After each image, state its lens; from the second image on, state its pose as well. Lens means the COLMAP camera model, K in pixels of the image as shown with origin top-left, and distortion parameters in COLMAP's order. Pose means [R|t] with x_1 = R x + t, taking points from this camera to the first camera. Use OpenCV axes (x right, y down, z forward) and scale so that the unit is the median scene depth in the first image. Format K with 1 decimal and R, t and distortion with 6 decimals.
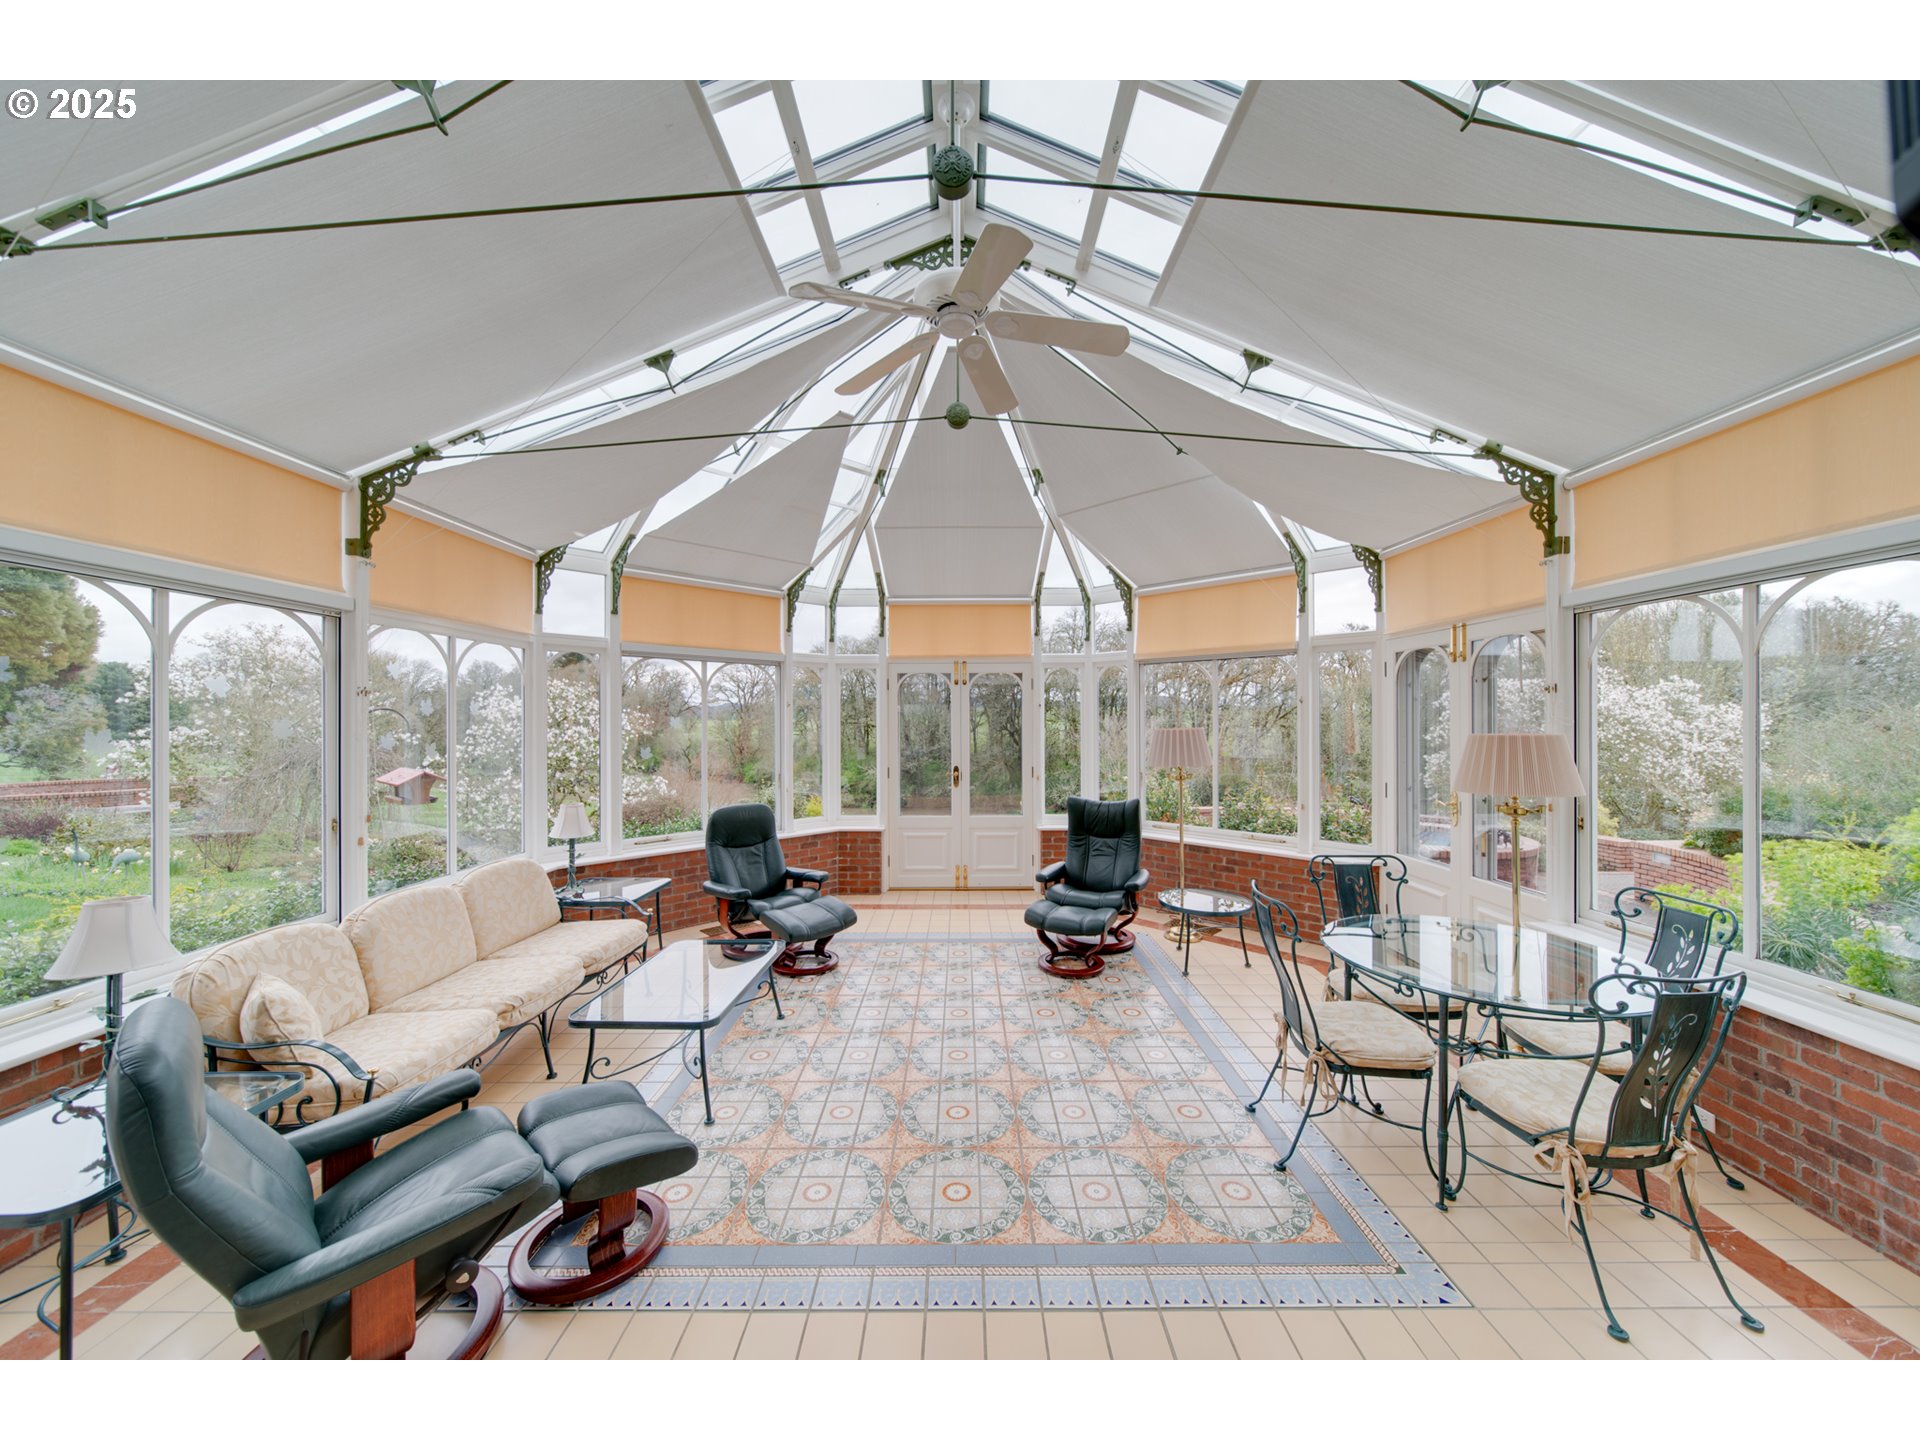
lens RADIAL K [[681.5, 0, 960.0], [0, 681.5, 720.0], [0, 0, 1]] dist [0.000587, 0.000010]
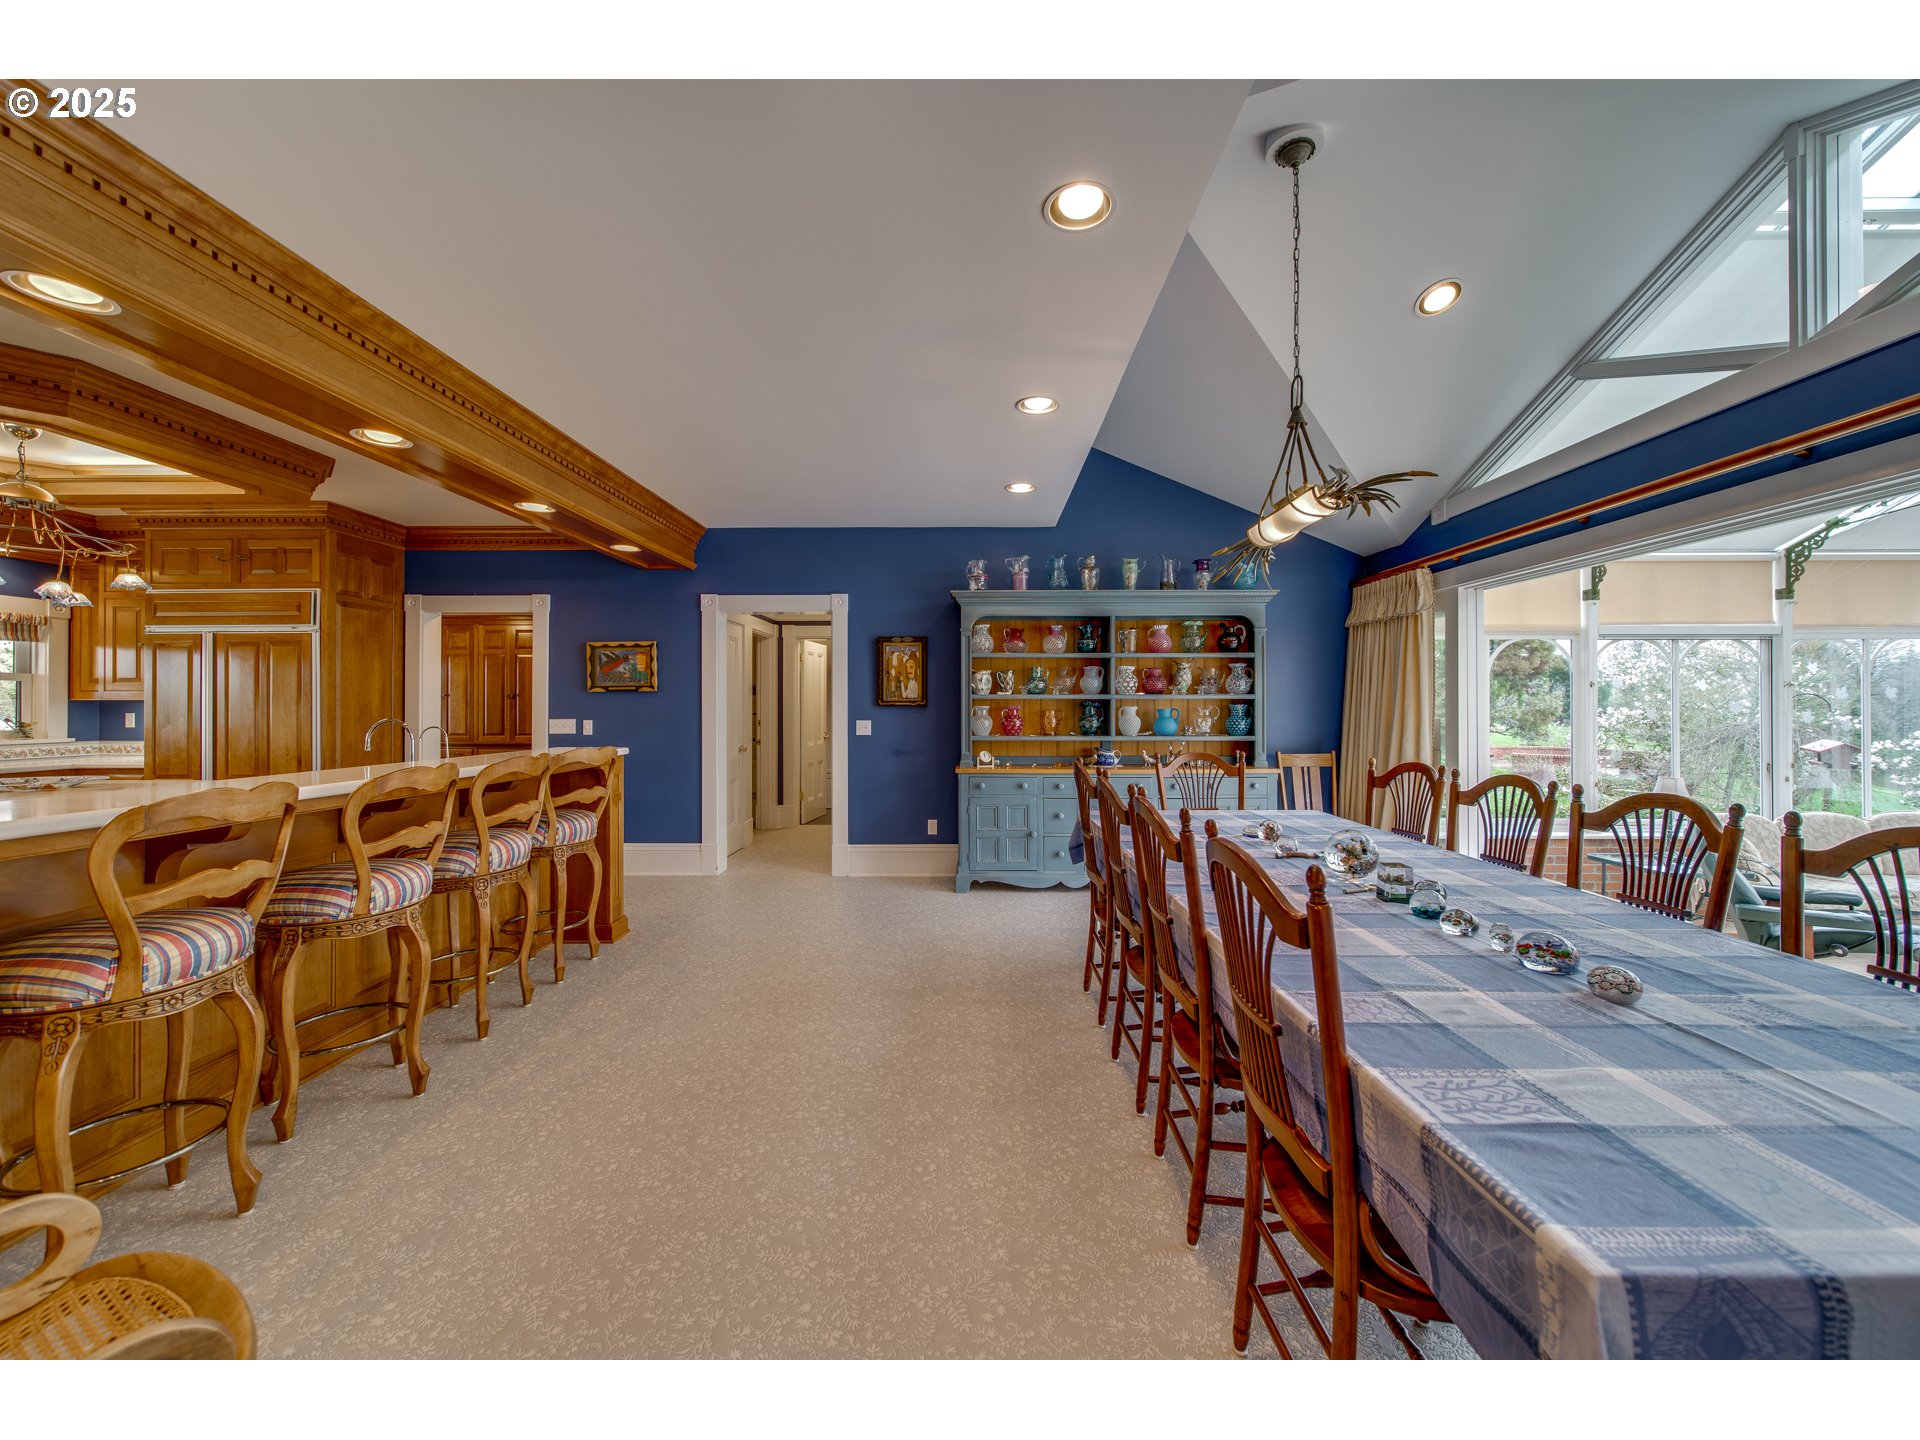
lens RADIAL K [[701.1, 0, 976.4], [0, 701.1, 711.2], [0, 0, 1]] dist [0.000831, 0.000021]
pose [[-0.008009, 0.004277, -0.999959, 0.767675], [0.010121, 0.999940, 0.004196, -0.005257], [0.999917, -0.010087, -0.008051, -0.870256]]
